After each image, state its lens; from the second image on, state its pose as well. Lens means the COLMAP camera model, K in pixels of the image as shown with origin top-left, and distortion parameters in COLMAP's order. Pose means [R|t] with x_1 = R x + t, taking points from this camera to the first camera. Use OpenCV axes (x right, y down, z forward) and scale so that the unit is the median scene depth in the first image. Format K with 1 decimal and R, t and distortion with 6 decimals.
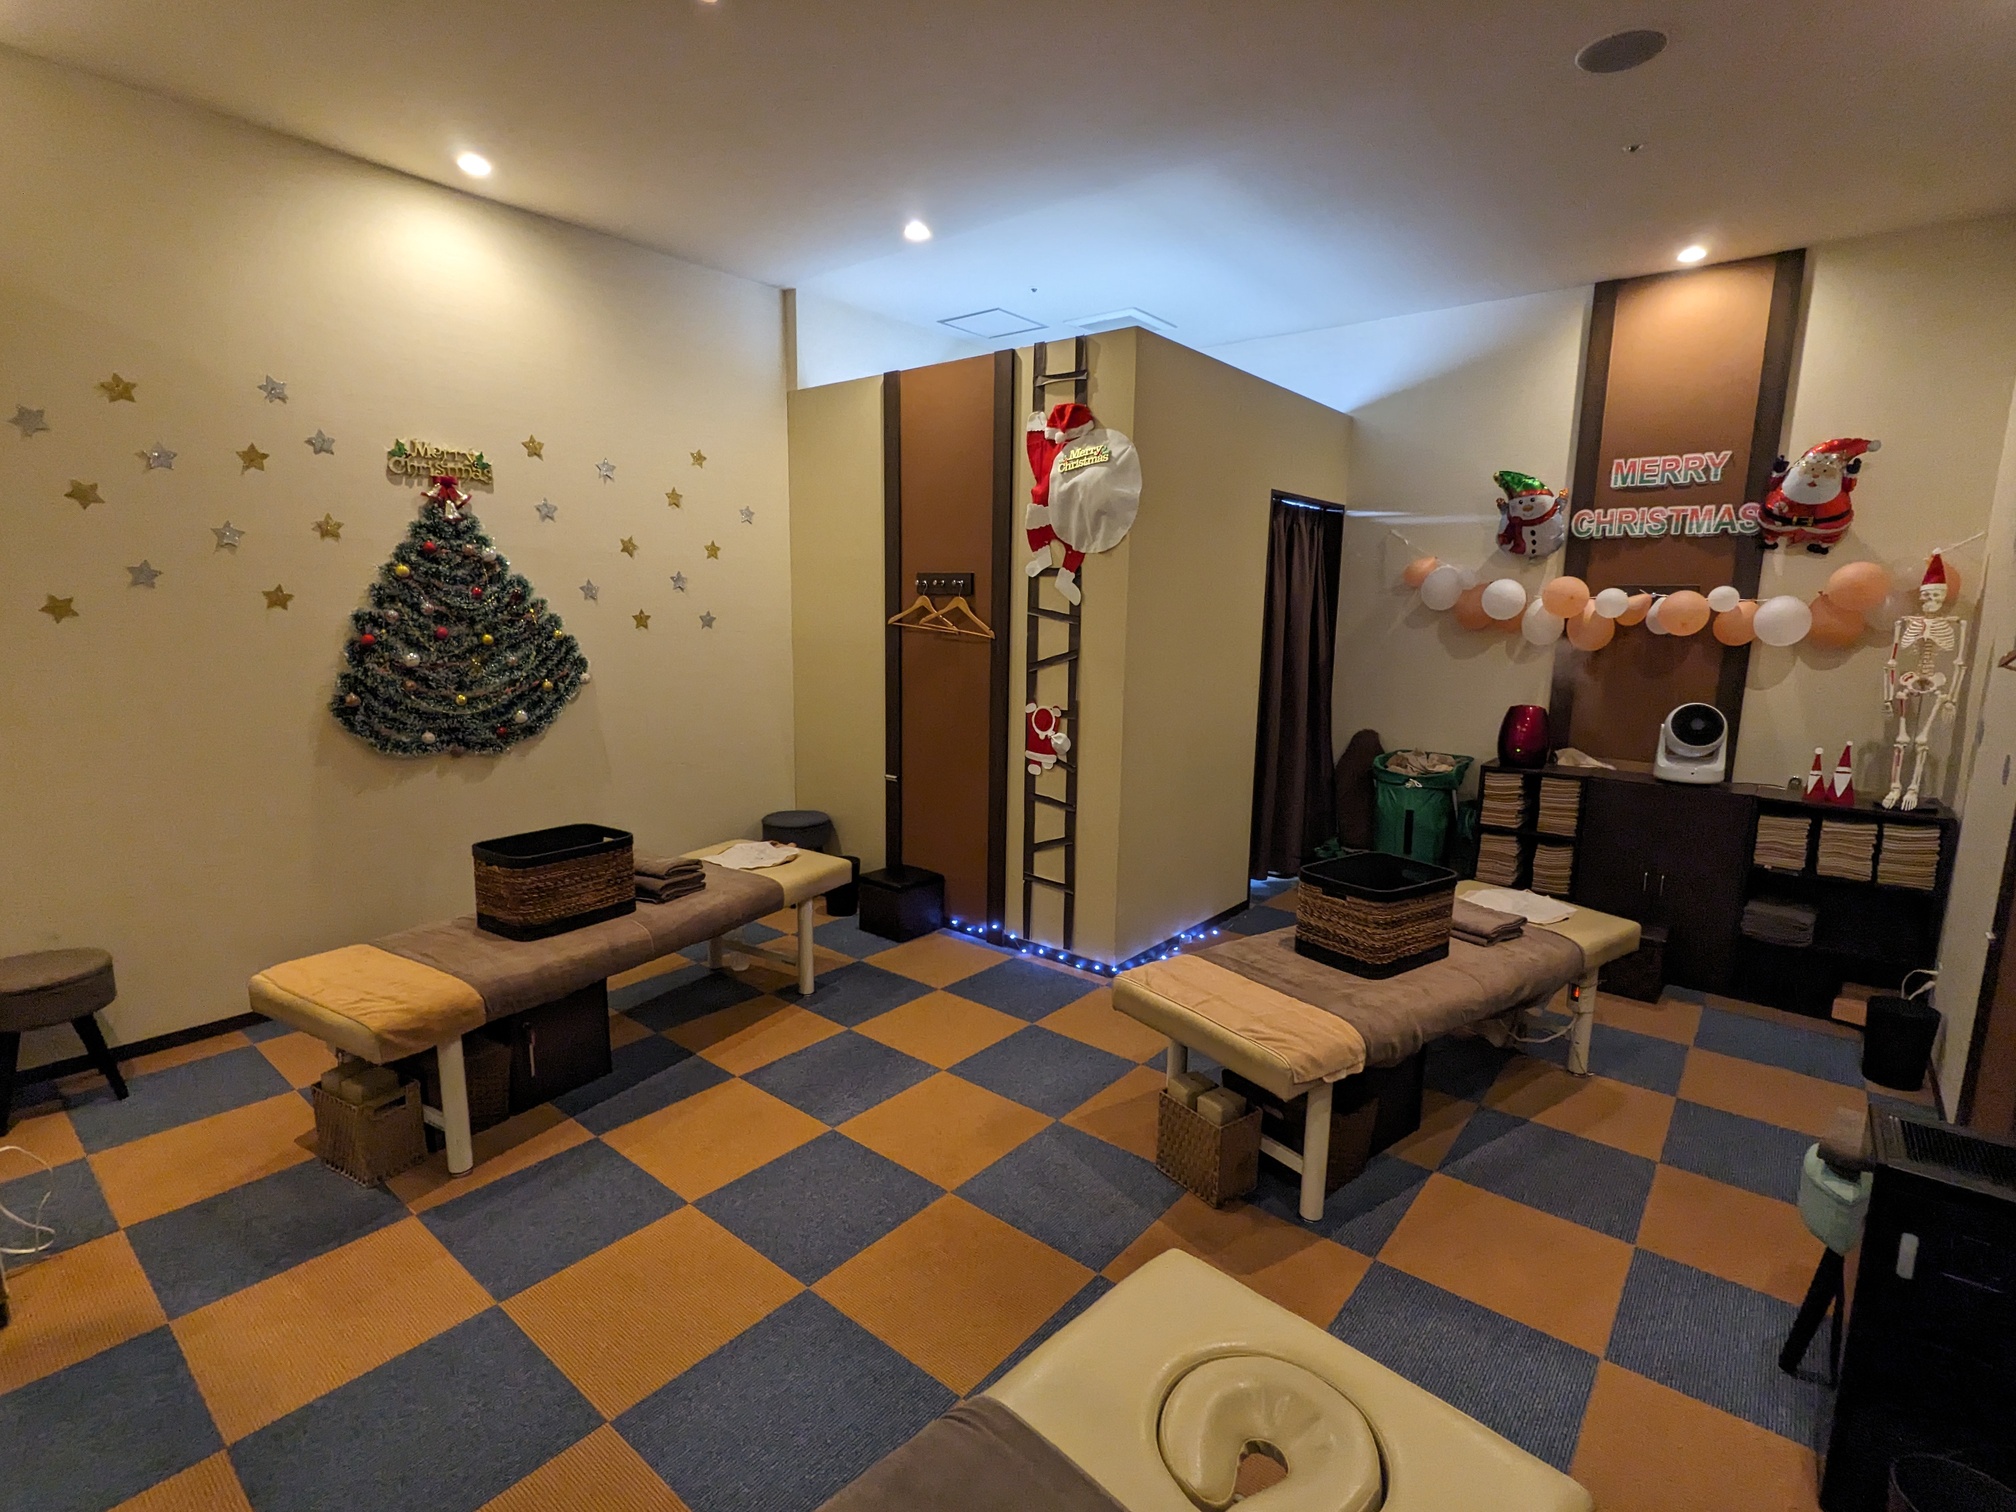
lens RADIAL K [[962.5, 0, 1012.5], [0, 962.5, 755.8], [0, 0, 1]] dist [-0.006139, -0.001438]
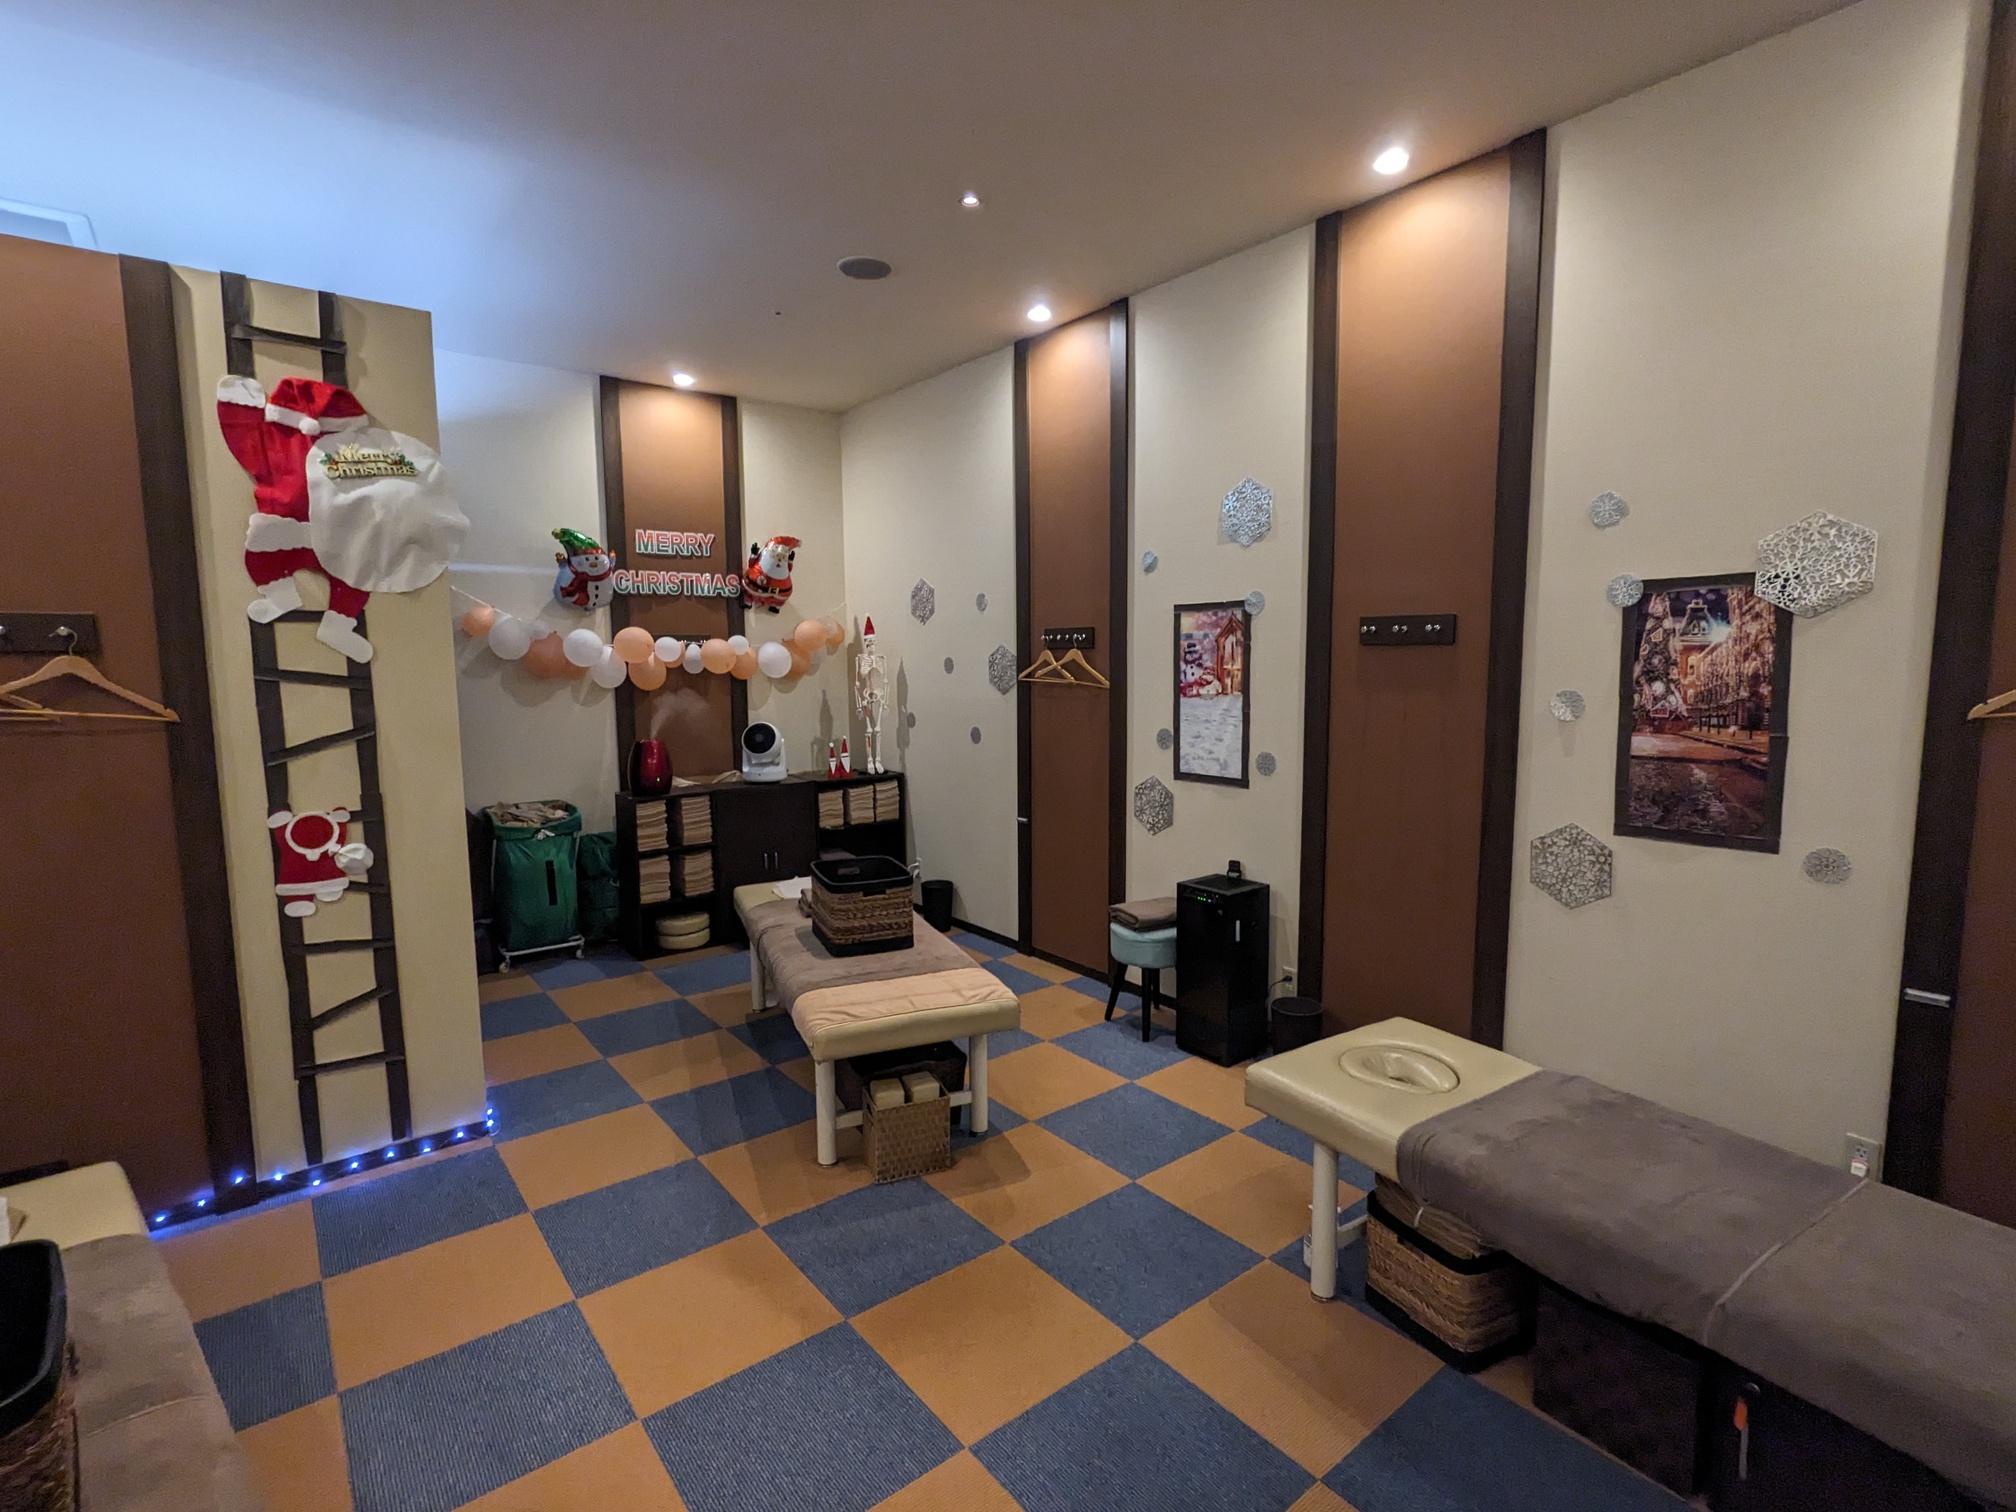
lens RADIAL K [[962.5, 0, 1013.3], [0, 962.5, 752.5], [0, 0, 1]] dist [-0.006139, -0.001438]
pose [[0.204681, -0.118148, 0.971672, -0.522360], [0.166291, 0.982456, 0.084430, -0.067839], [-0.964600, 0.144299, 0.220737, 0.367377]]
